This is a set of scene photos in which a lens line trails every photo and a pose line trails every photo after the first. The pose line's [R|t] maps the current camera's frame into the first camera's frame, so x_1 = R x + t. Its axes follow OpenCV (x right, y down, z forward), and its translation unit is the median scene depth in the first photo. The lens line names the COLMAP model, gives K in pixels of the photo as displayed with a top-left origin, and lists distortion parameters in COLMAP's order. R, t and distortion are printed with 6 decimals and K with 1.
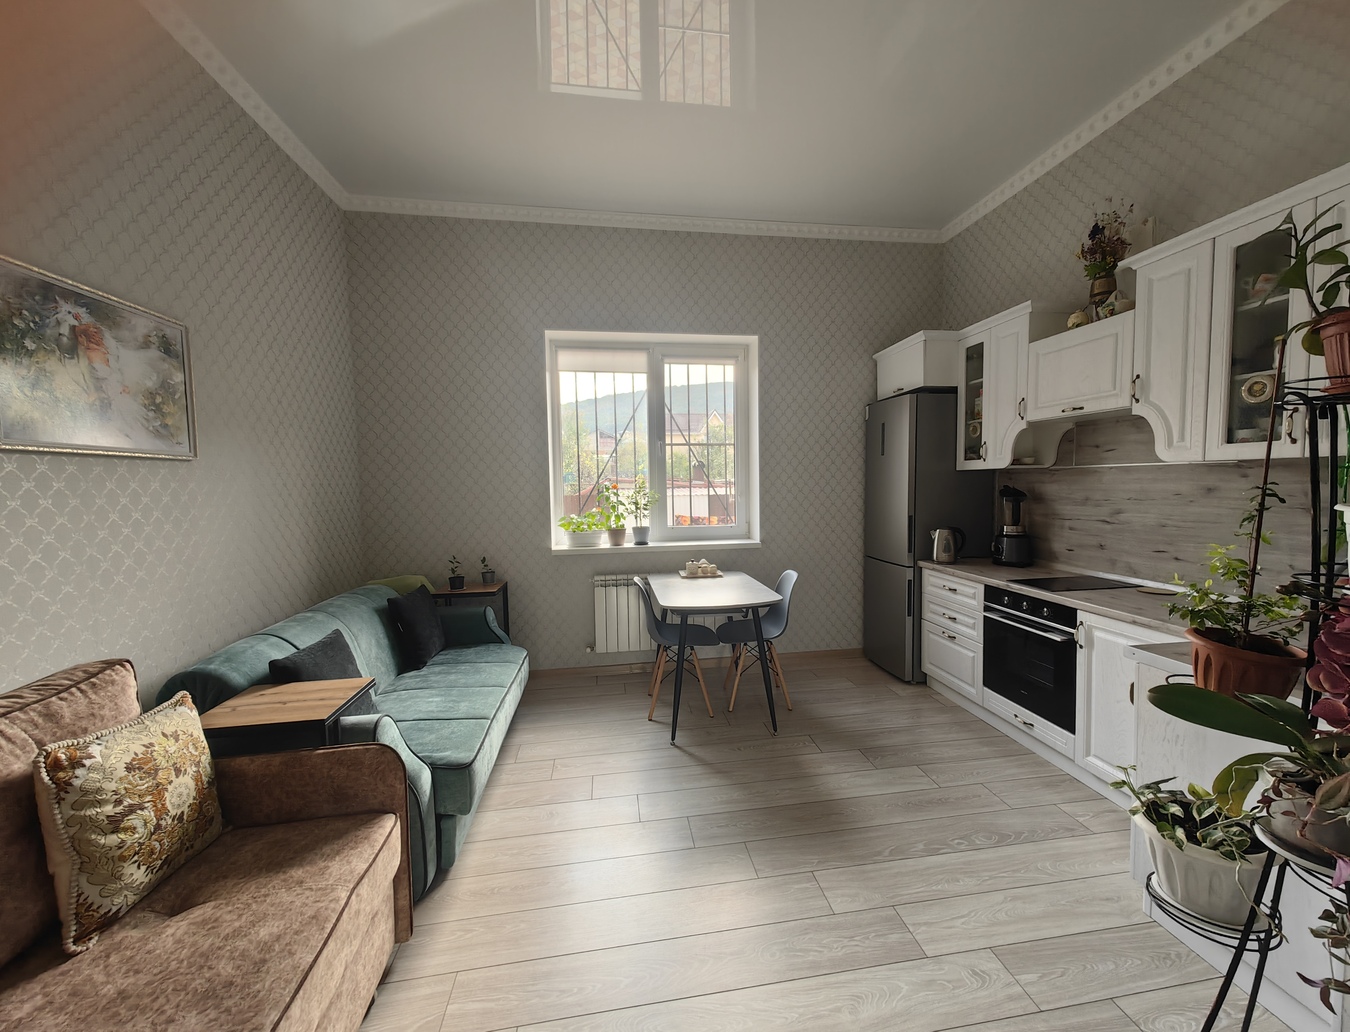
lens RADIAL K [[529.2, 0, 689.2], [0, 529.2, 514.2], [0, 0, 1]] dist [0.015806, -0.005156]
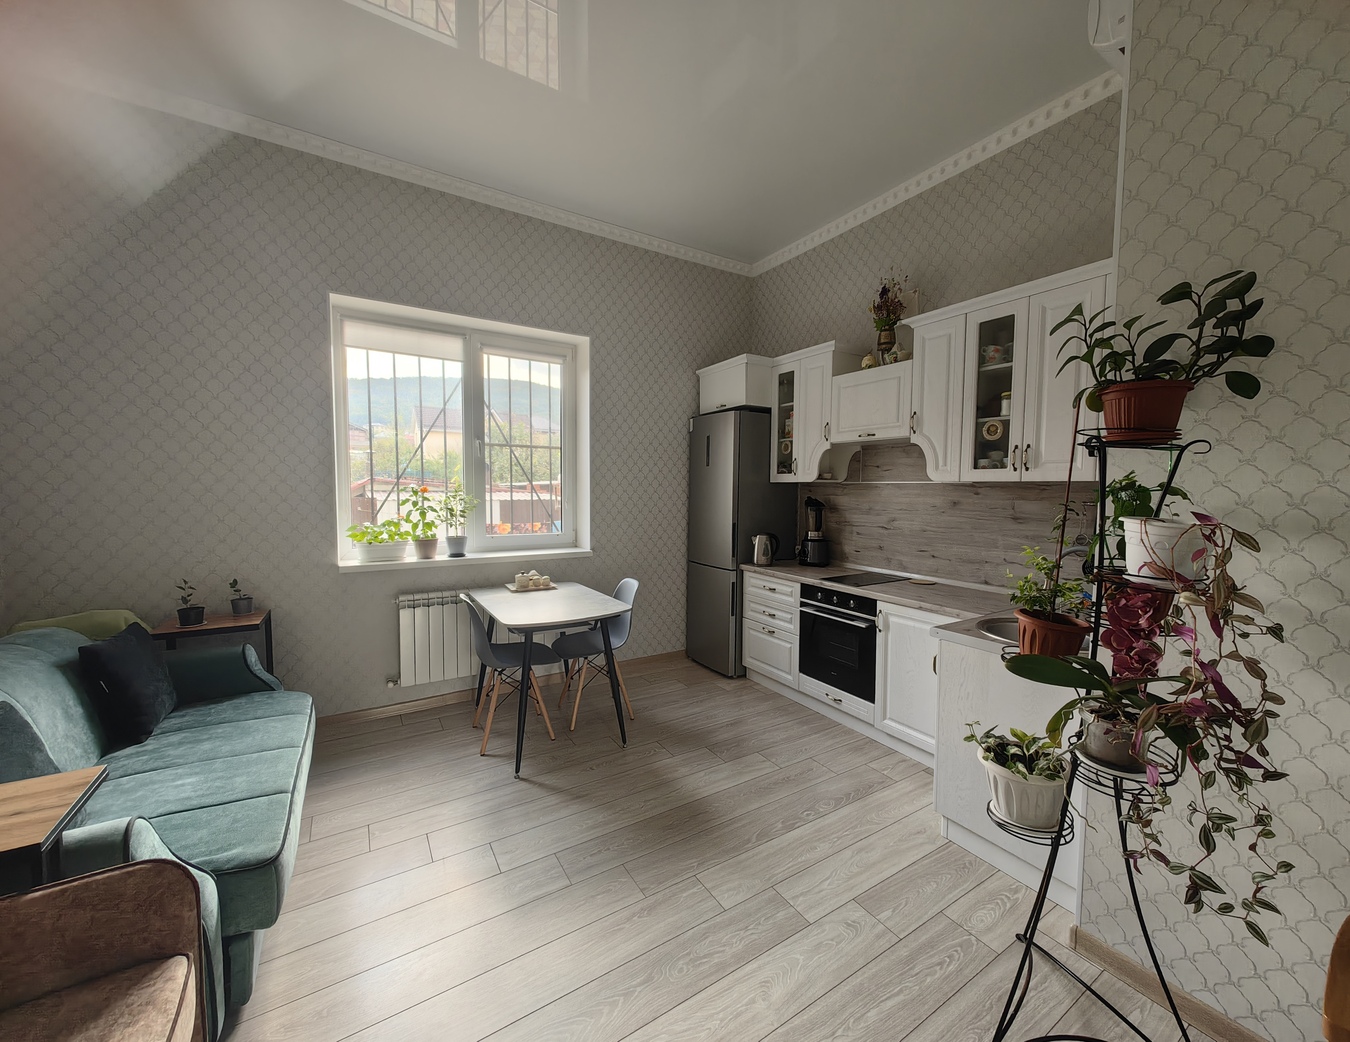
lens RADIAL K [[534.1, 0, 694.5], [0, 534.1, 518.9], [0, 0, 1]] dist [0.013613, -0.003601]
pose [[0.913924, 0.000450, 0.405886, -0.145028], [0.000631, 0.999997, -0.002530, -0.004044], [-0.405886, 0.002568, 0.913920, 0.050524]]
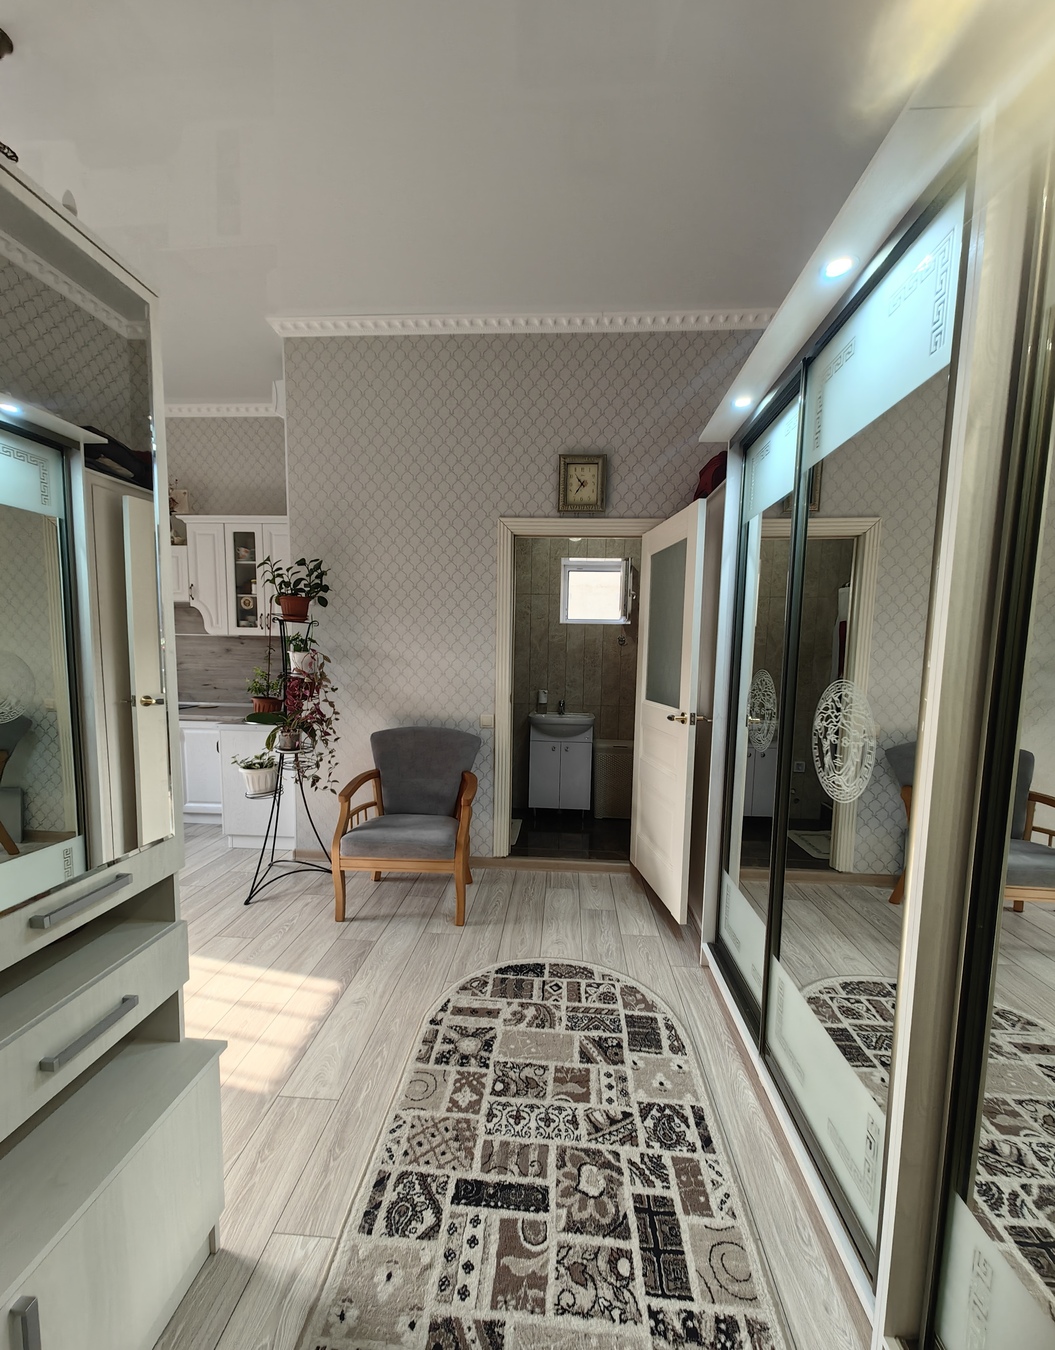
lens RADIAL K [[536.1, 0, 530.2], [0, 536.1, 698.6], [0, 0, 1]] dist [0.014461, -0.000631]
pose [[0.215279, -0.071398, 0.973939, -0.656949], [0.037927, 0.997183, 0.064719, 0.042565], [-0.975816, 0.023006, 0.217381, -0.452444]]
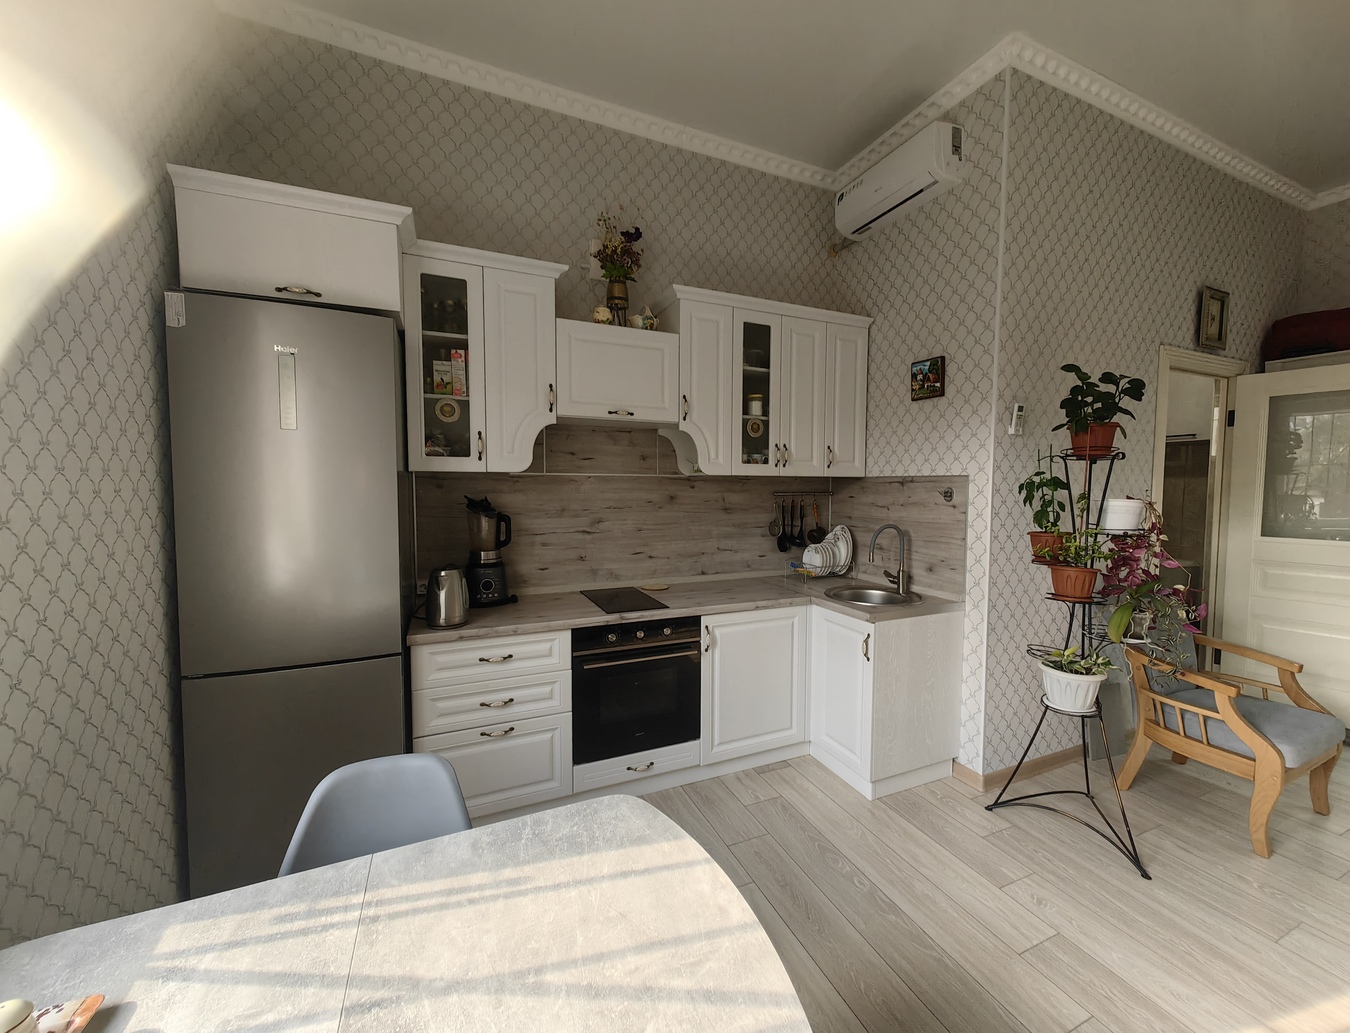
lens RADIAL K [[534.1, 0, 694.5], [0, 534.1, 514.4], [0, 0, 1]] dist [0.013613, -0.003601]
pose [[-0.267944, -0.037329, 0.962711, -0.240347], [0.058322, 0.996788, 0.054882, -0.069692], [-0.961667, 0.070853, -0.264907, 1.237577]]
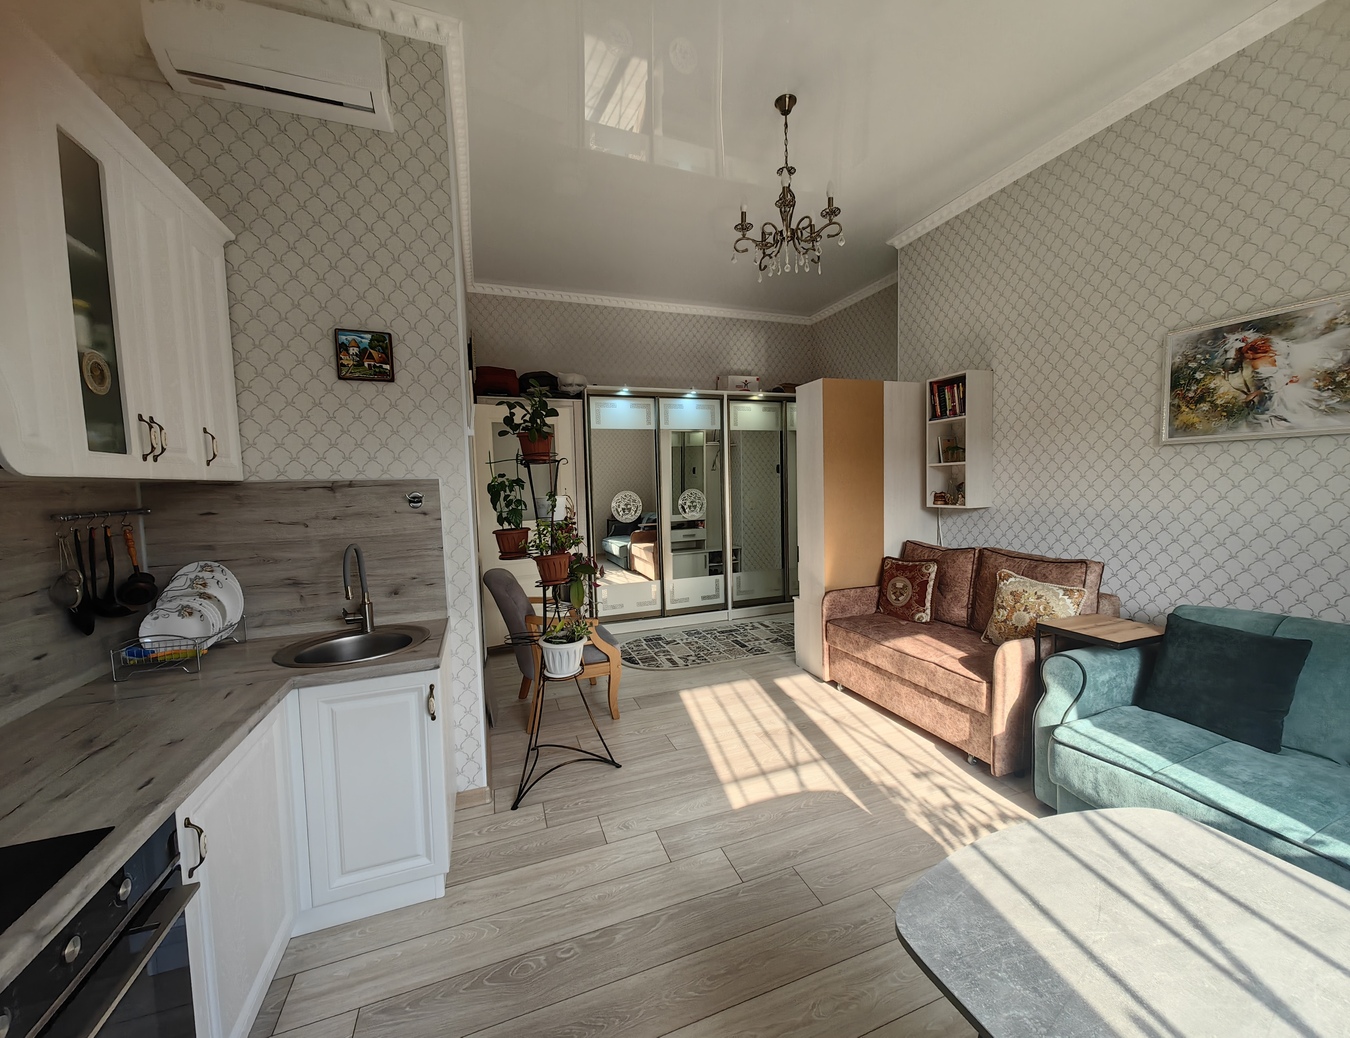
lens RADIAL K [[529.2, 0, 689.2], [0, 529.2, 517.2], [0, 0, 1]] dist [0.015806, -0.005156]
pose [[-0.978090, 0.056014, -0.200504, 0.380010], [0.030205, 0.991114, 0.129539, -0.095291], [0.205978, 0.120645, -0.971091, 1.447179]]
